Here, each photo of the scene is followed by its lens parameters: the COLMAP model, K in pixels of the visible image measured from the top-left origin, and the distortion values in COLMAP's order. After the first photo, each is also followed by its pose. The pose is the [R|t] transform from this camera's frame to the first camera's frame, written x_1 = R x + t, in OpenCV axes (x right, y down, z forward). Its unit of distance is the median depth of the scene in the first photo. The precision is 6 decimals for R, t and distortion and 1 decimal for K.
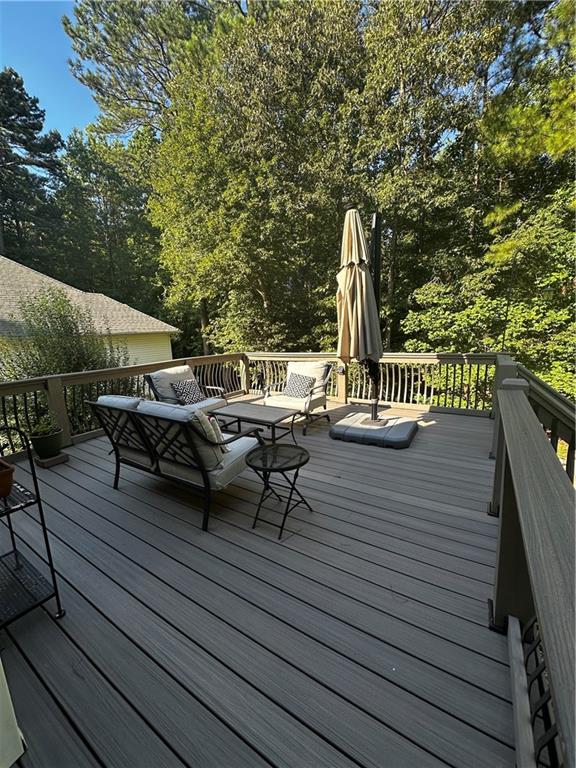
lens RADIAL K [[307.2, 0, 288.0], [0, 307.2, 384.0], [0, 0, 1]] dist [0.001579, 0.000009]
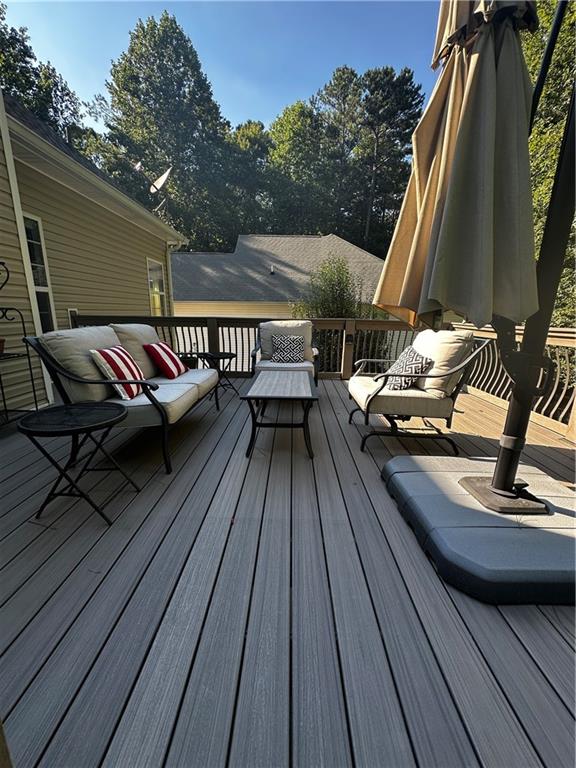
lens RADIAL K [[307.2, 0, 288.0], [0, 307.2, 384.0], [0, 0, 1]] dist [0.001579, 0.000009]
pose [[0.532342, 0.236314, -0.812876, 0.527646], [-0.182431, 0.969708, 0.162435, -0.028921], [0.826638, 0.061823, 0.559327, 0.700111]]
